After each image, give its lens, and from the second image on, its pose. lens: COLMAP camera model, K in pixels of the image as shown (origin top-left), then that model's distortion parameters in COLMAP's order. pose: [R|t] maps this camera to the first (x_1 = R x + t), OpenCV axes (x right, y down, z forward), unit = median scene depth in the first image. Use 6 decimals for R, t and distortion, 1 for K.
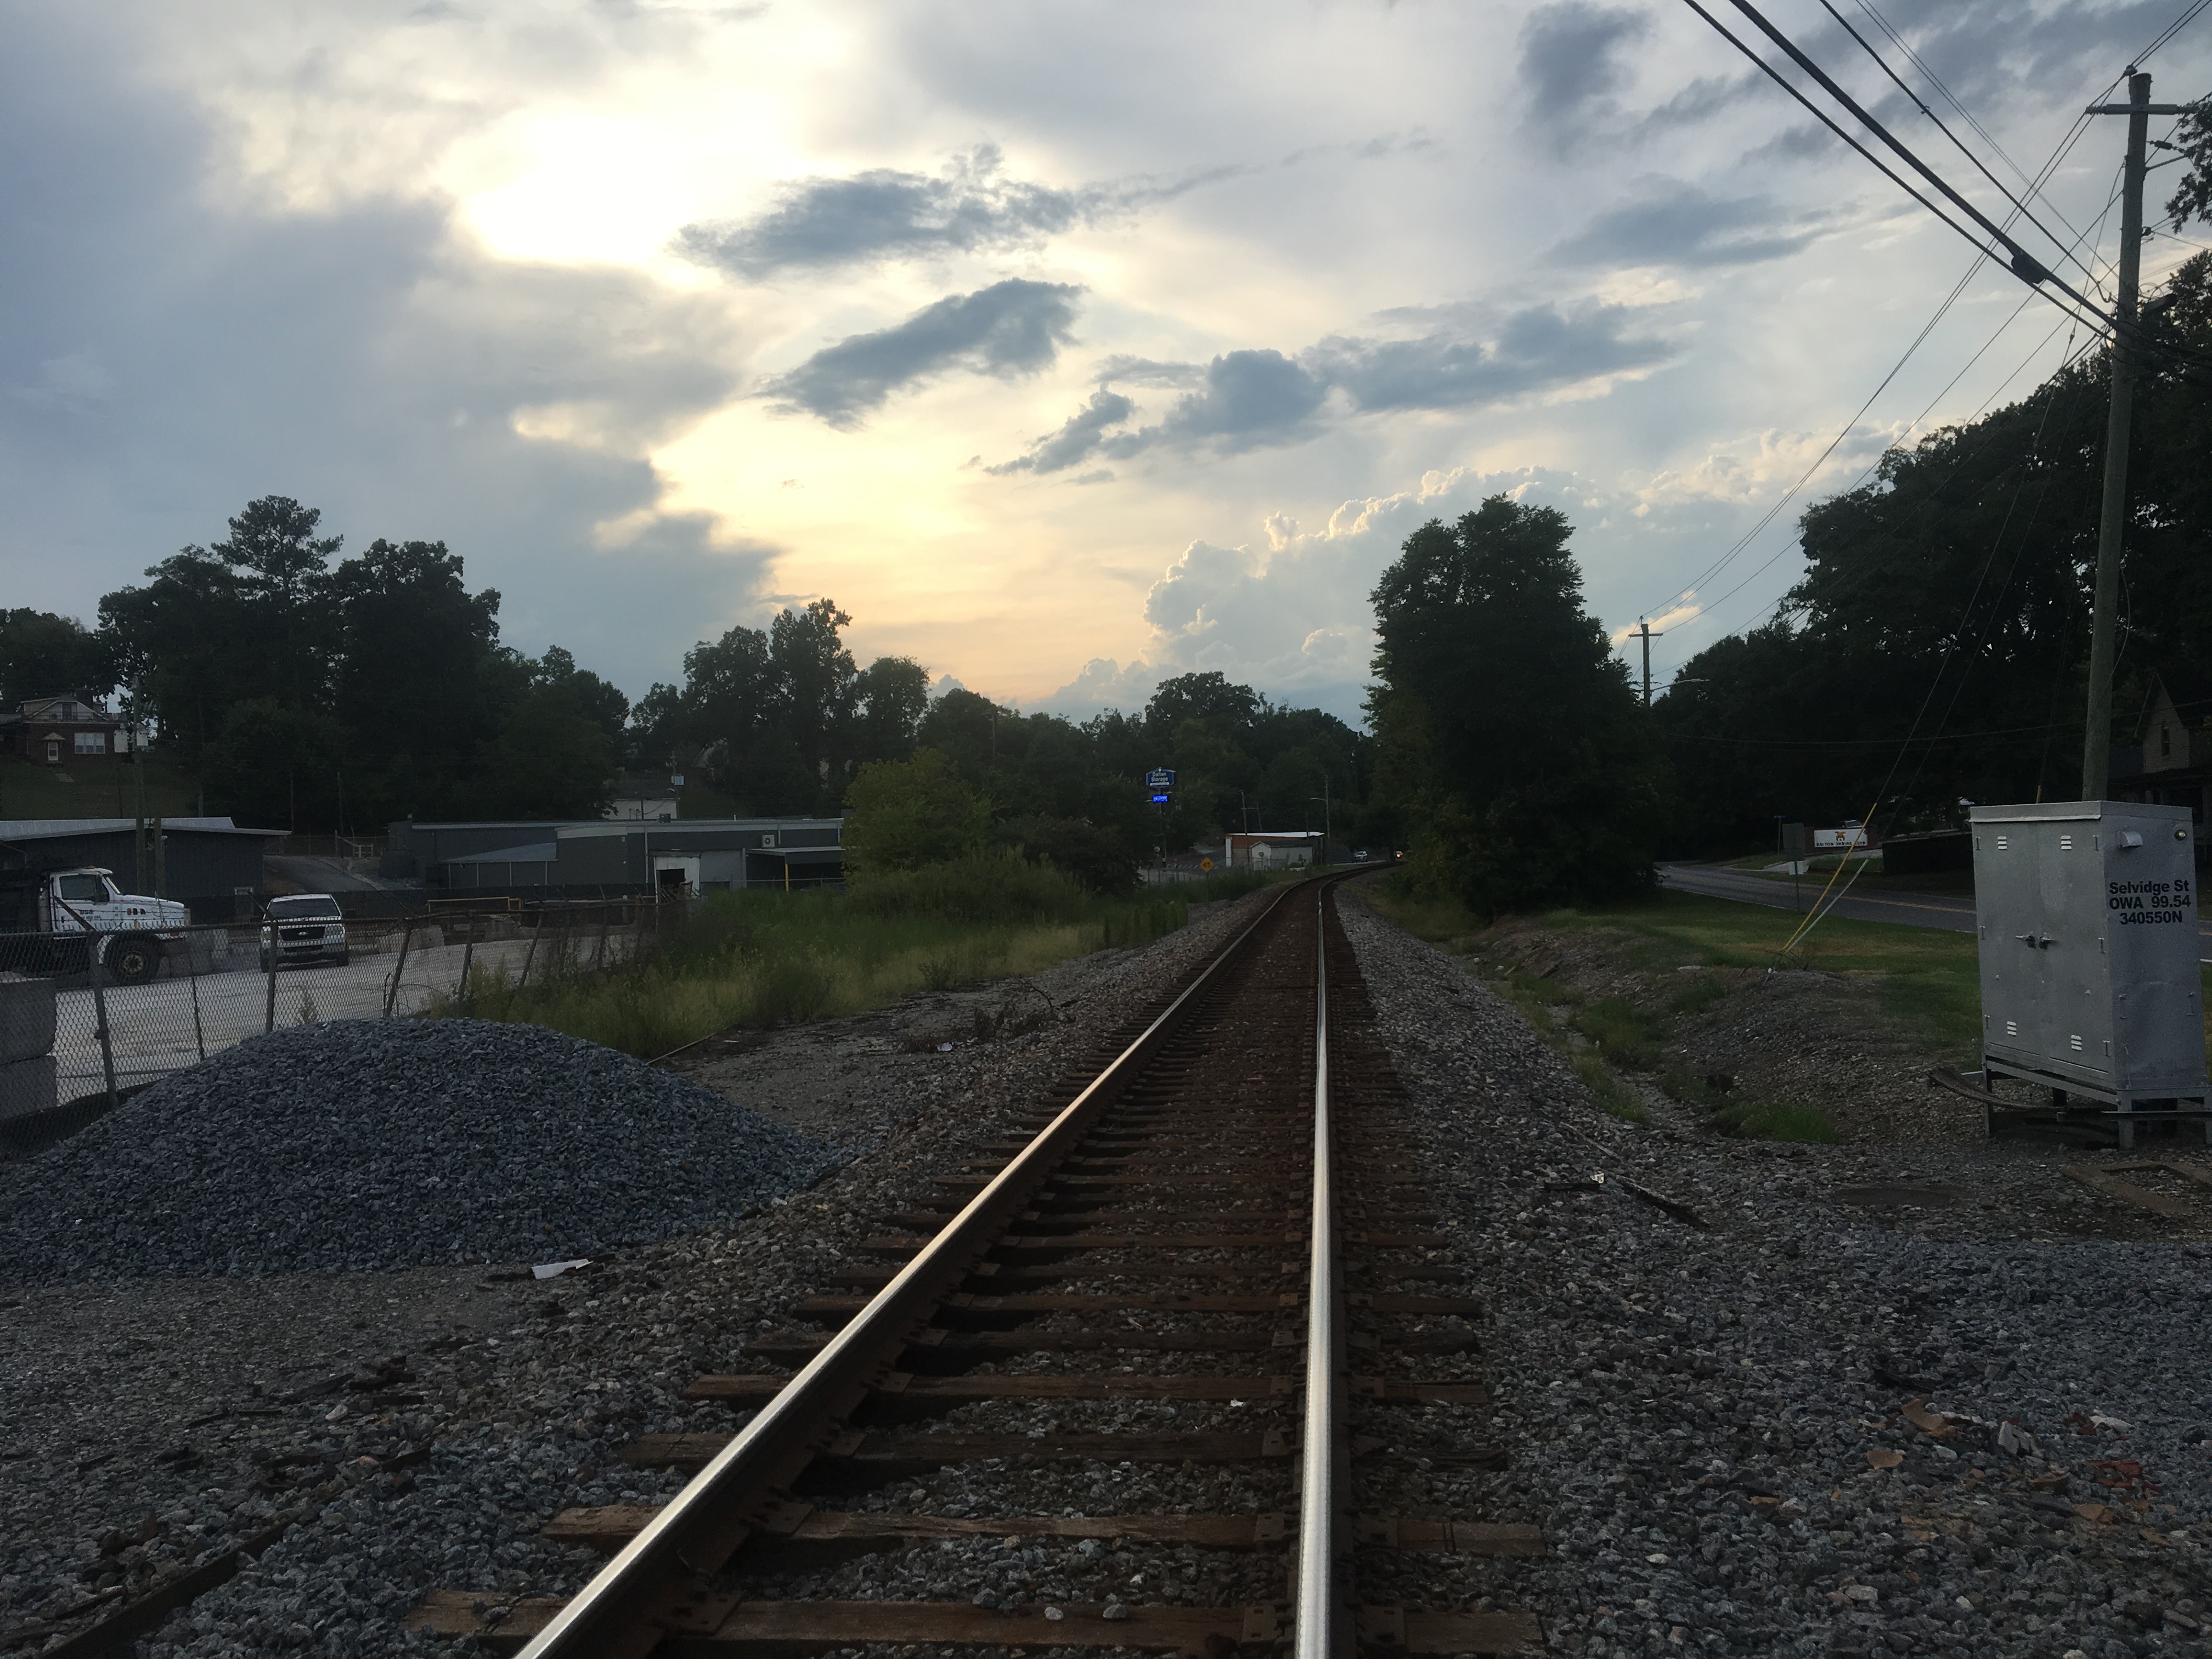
lens RADIAL K [[1852.4, 0, 1051.7], [0, 1852.4, 821.4], [0, 0, 1]] dist [0.066211, -0.098643]
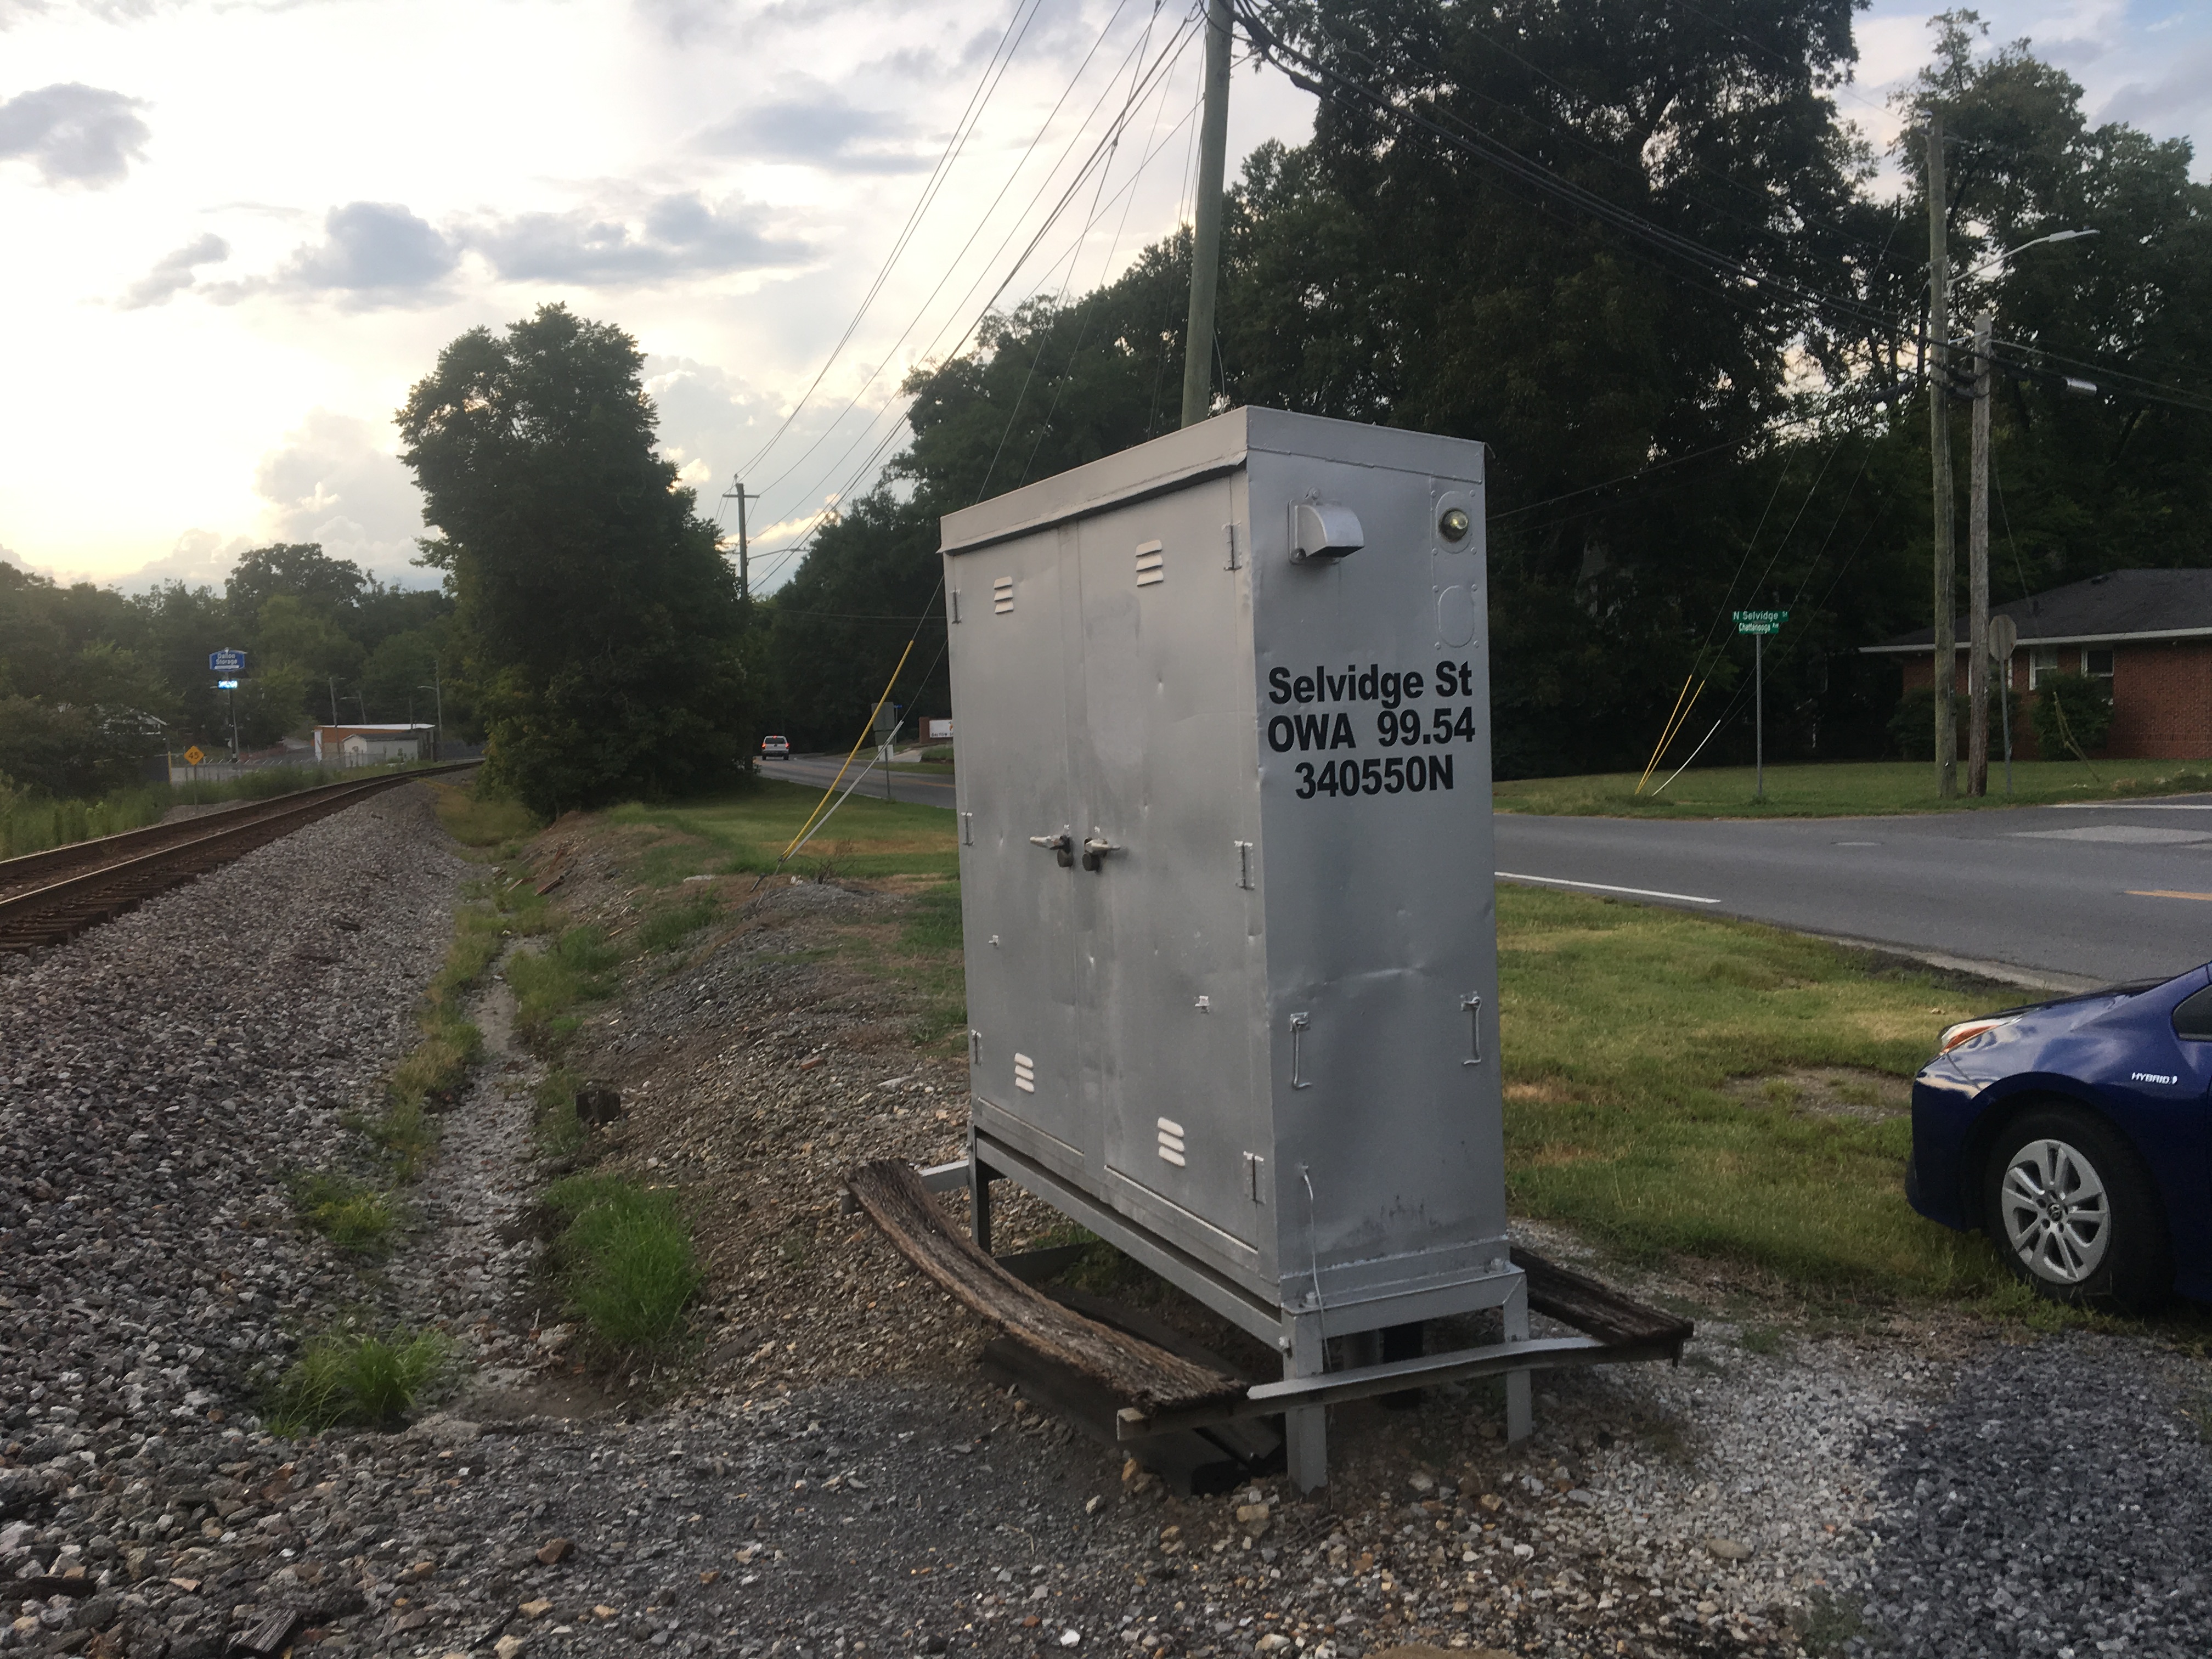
lens RADIAL K [[1852.4, 0, 1100.8], [0, 1852.4, 874.9], [0, 0, 1]] dist [0.066211, -0.098643]
pose [[0.891304, -0.035794, 0.451990, 0.036158], [-0.002232, 0.996521, 0.083317, 0.003784], [-0.453400, -0.075270, 0.888123, 0.066710]]
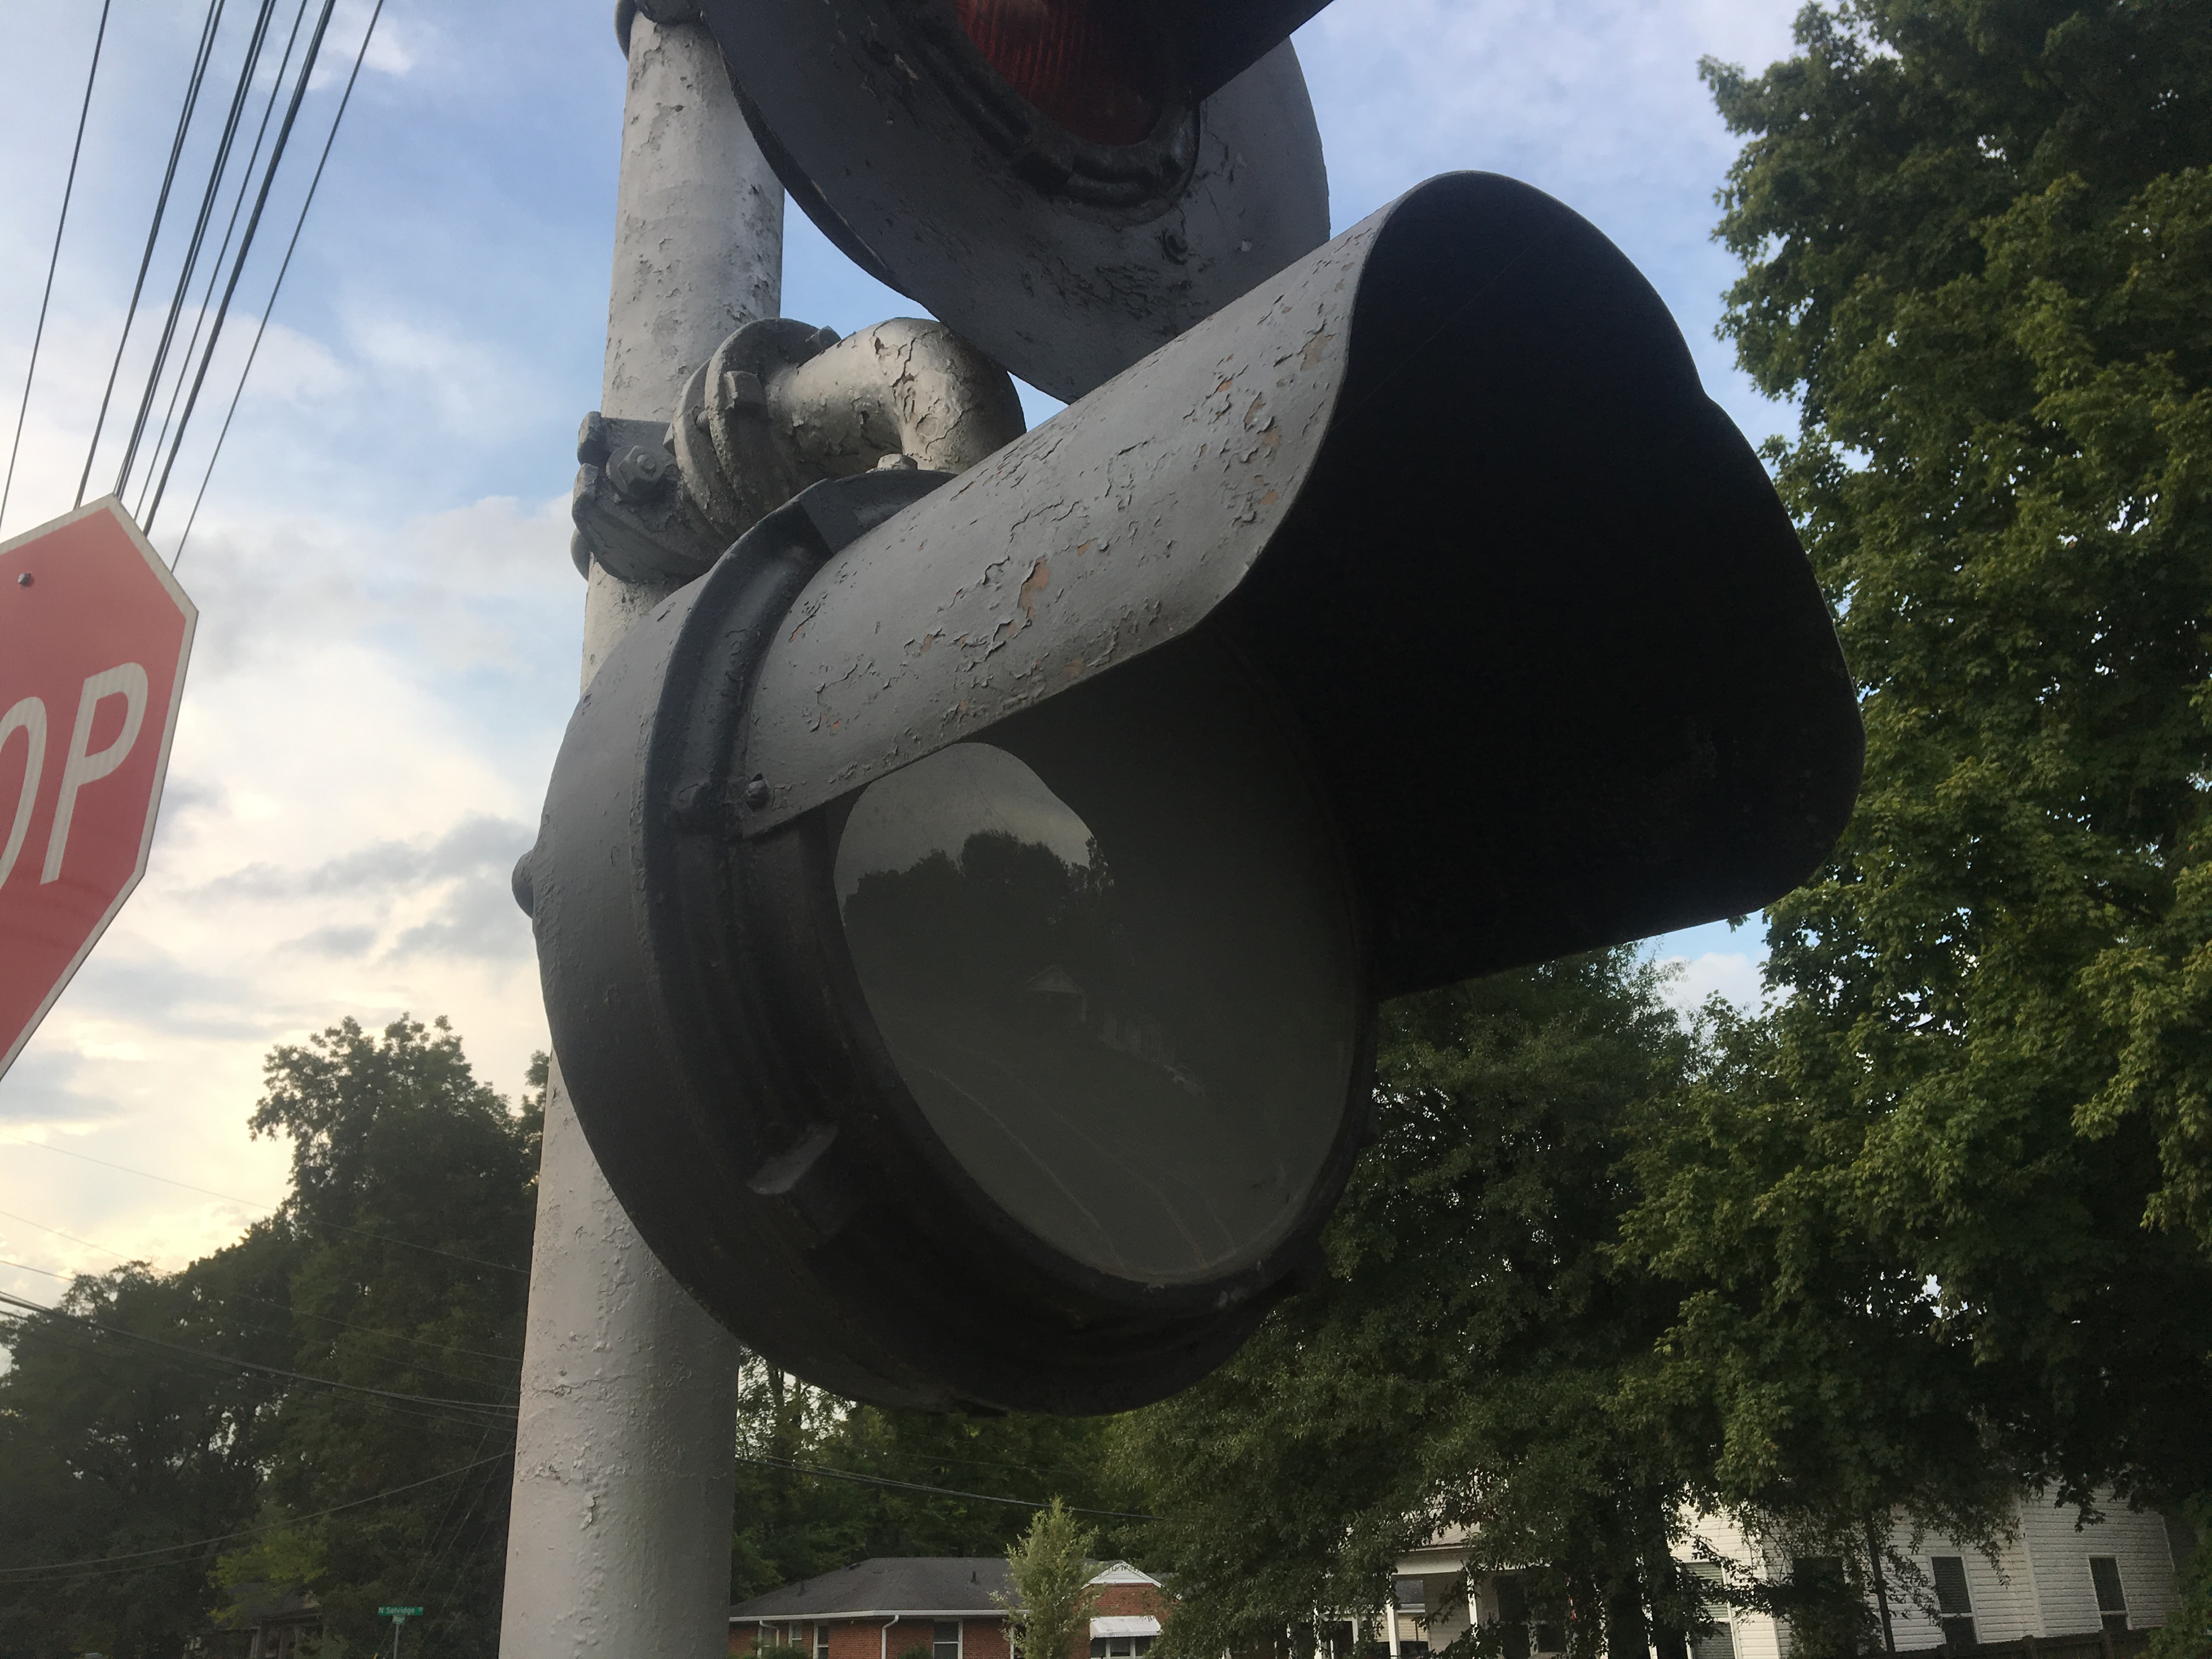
lens RADIAL K [[1852.4, 0, 1093.5], [0, 1852.4, 826.1], [0, 0, 1]] dist [0.066211, -0.098643]
pose [[0.691198, 0.298609, 0.658087, 0.041039], [-0.008198, 0.913820, -0.406038, -0.002448], [-0.722619, 0.275258, 0.634078, -0.097321]]
